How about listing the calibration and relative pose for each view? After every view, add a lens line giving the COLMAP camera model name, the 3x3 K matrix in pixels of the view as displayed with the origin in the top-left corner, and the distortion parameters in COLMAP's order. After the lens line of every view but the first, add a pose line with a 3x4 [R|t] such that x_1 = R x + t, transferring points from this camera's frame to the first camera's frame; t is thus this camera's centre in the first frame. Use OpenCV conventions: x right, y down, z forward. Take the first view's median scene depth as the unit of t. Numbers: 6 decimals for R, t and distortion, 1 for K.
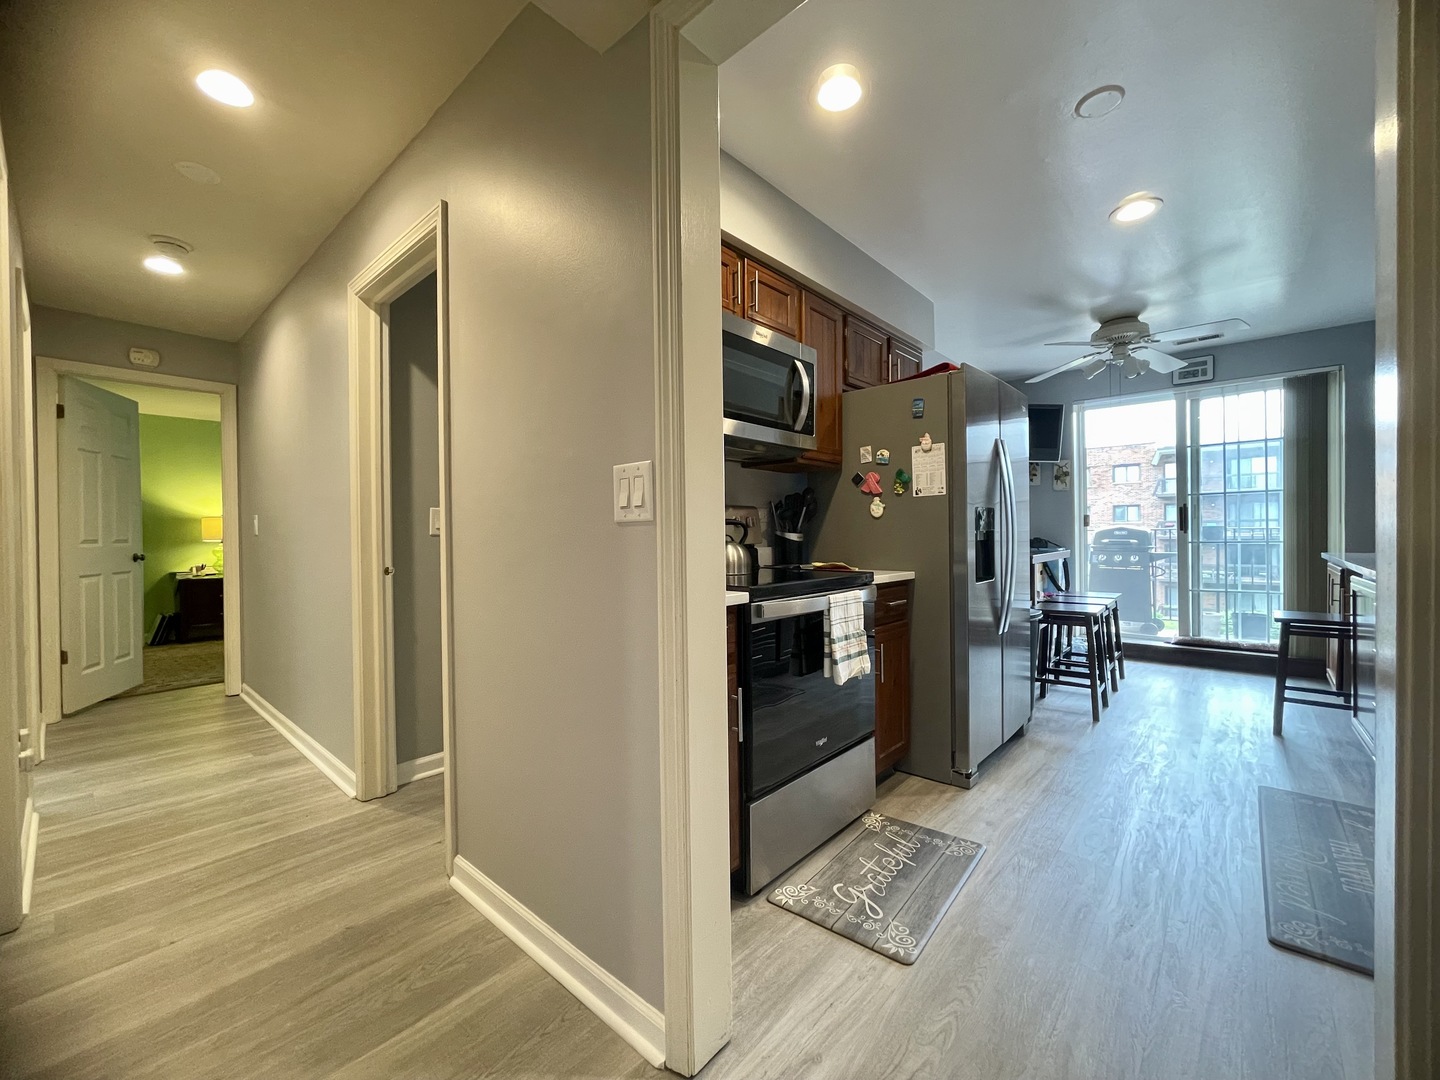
lens RADIAL K [[584.4, 0, 724.5], [0, 584.4, 539.4], [0, 0, 1]] dist [-0.000076, 0.000517]
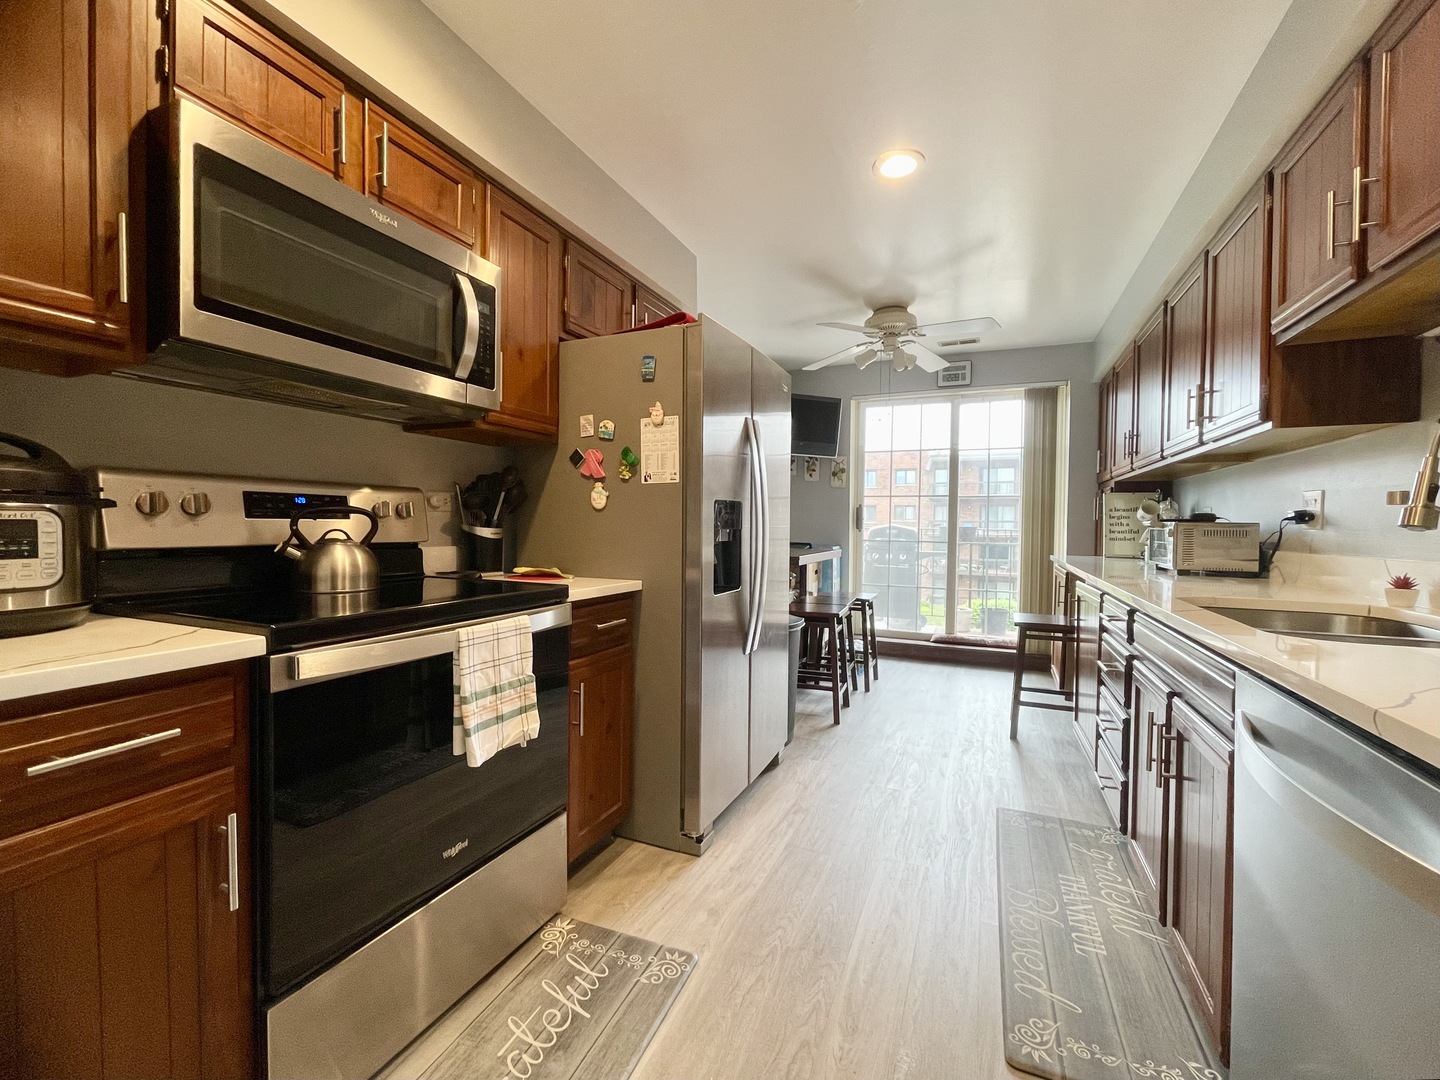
lens RADIAL K [[596.6, 0, 726.7], [0, 596.6, 539.8], [0, 0, 1]] dist [-0.003300, 0.000445]
pose [[0.952566, 0.014127, 0.304005, 0.193087], [-0.019012, 0.999733, 0.013114, -0.011598], [-0.303738, -0.018272, 0.952580, 0.218151]]
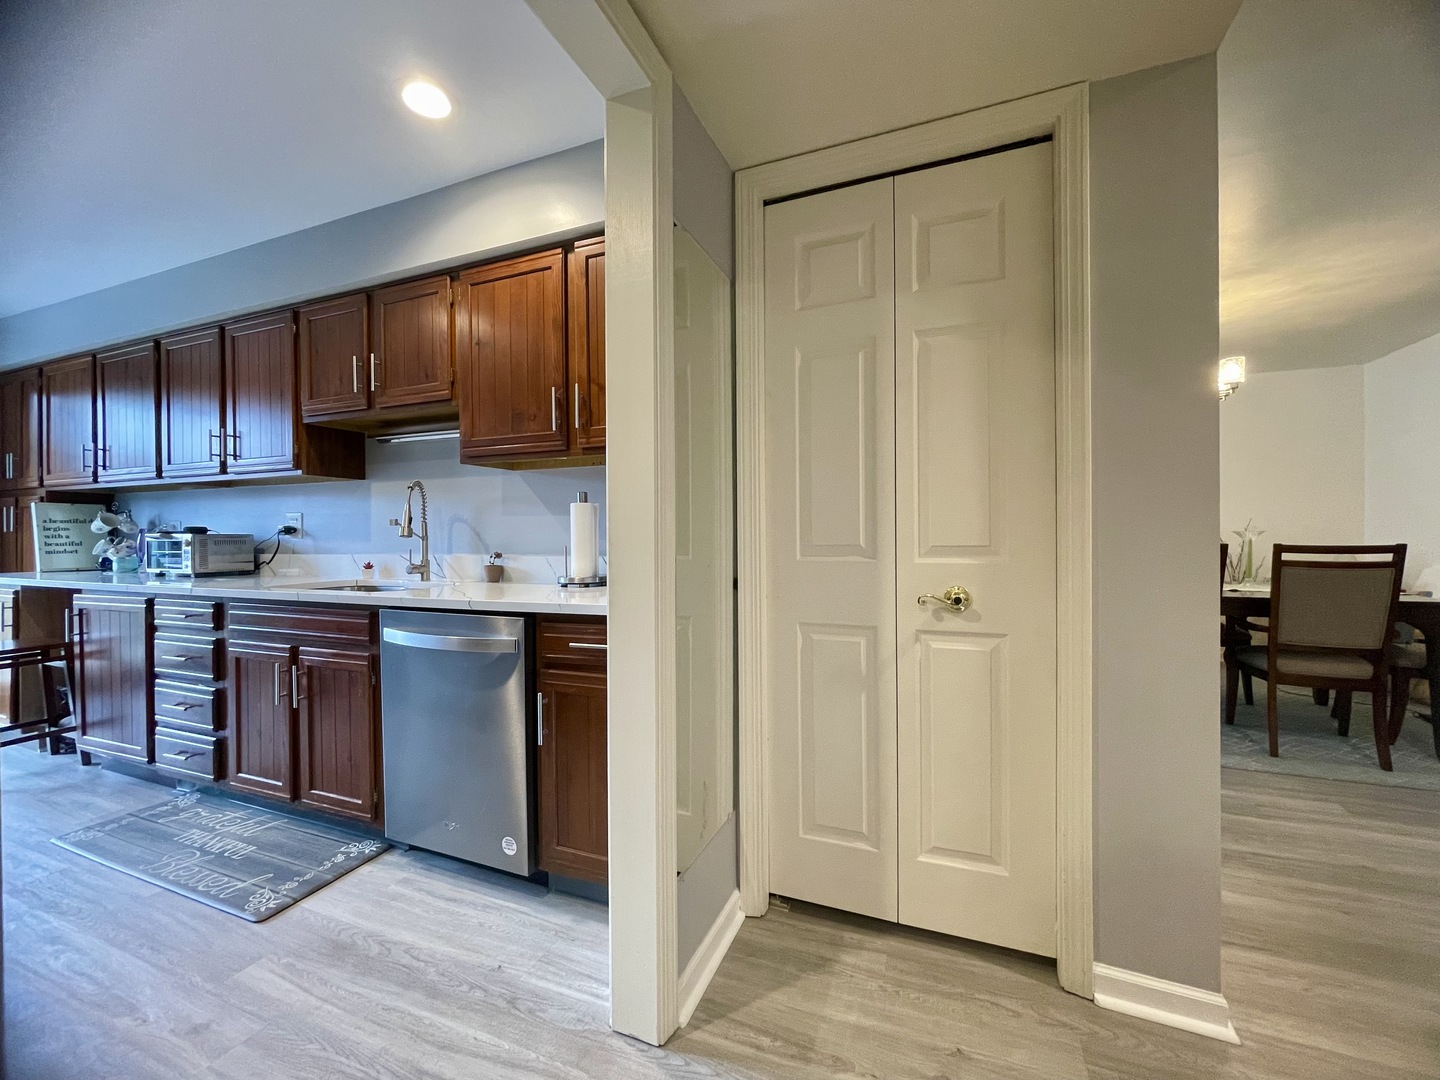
lens RADIAL K [[584.4, 0, 724.5], [0, 584.4, 539.4], [0, 0, 1]] dist [-0.000076, 0.000517]
pose [[-0.343179, 0.009857, 0.939218, -0.244874], [0.019795, 0.999799, -0.003260, -0.006794], [-0.939061, 0.017473, -0.343305, 0.324849]]
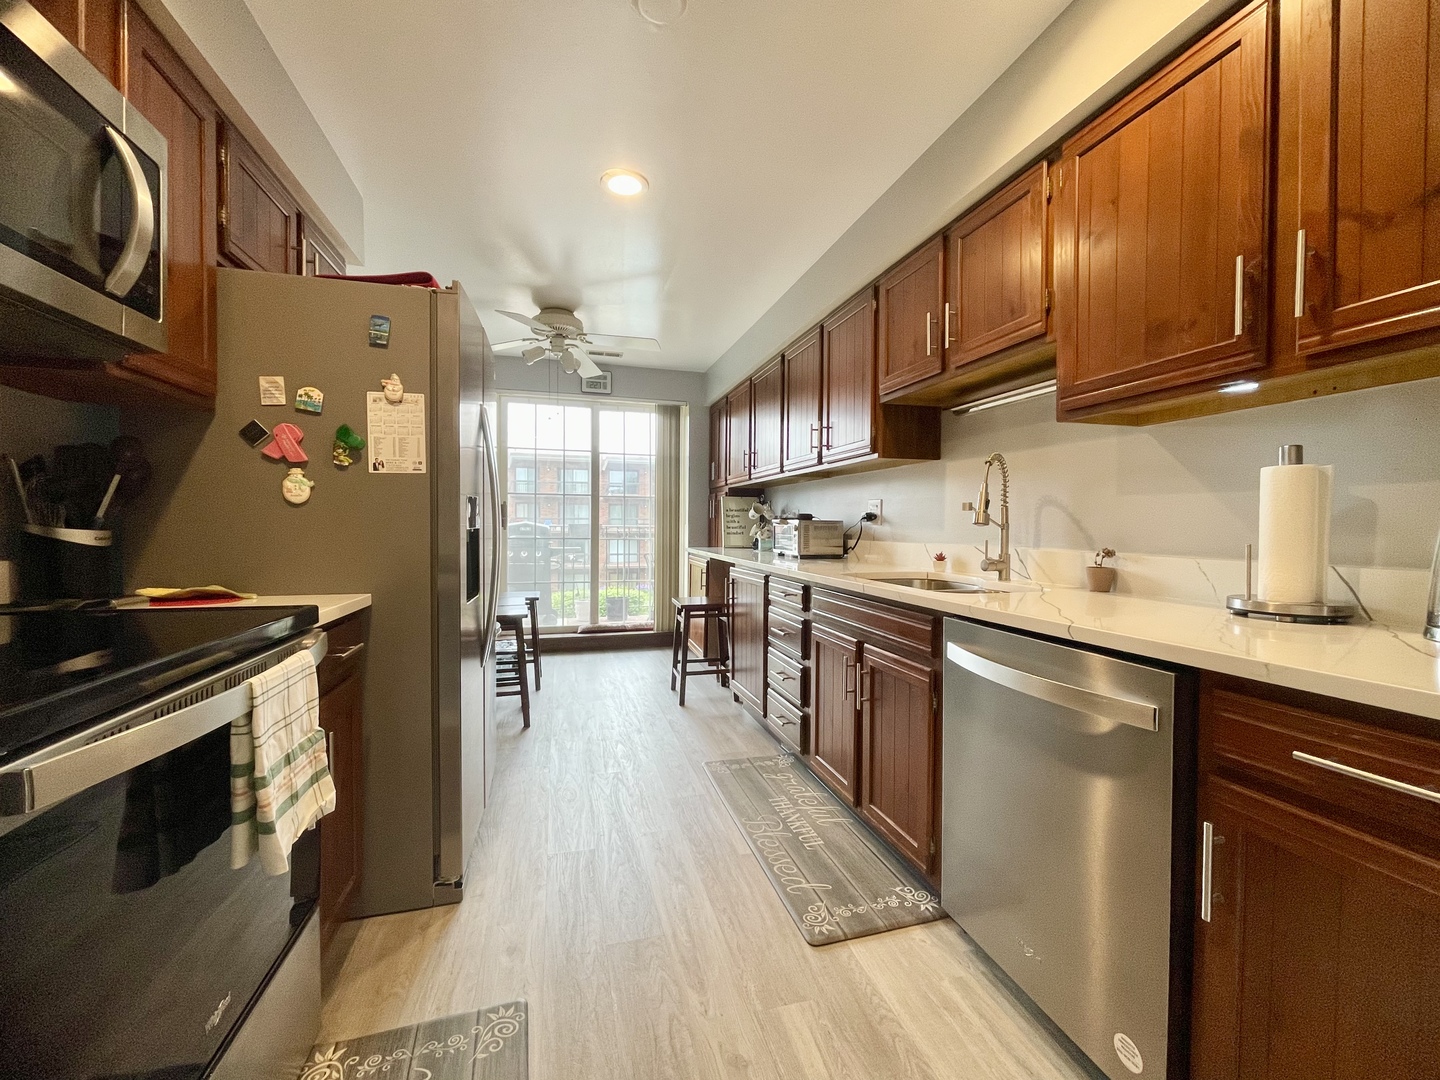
lens RADIAL K [[589.0, 0, 718.1], [0, 589.0, 538.6], [0, 0, 1]] dist [-0.001403, 0.000085]
pose [[0.547224, -0.003711, 0.836978, 0.003239], [-0.005567, 0.999952, 0.008073, -0.010544], [-0.836968, -0.009078, 0.547177, 0.351960]]
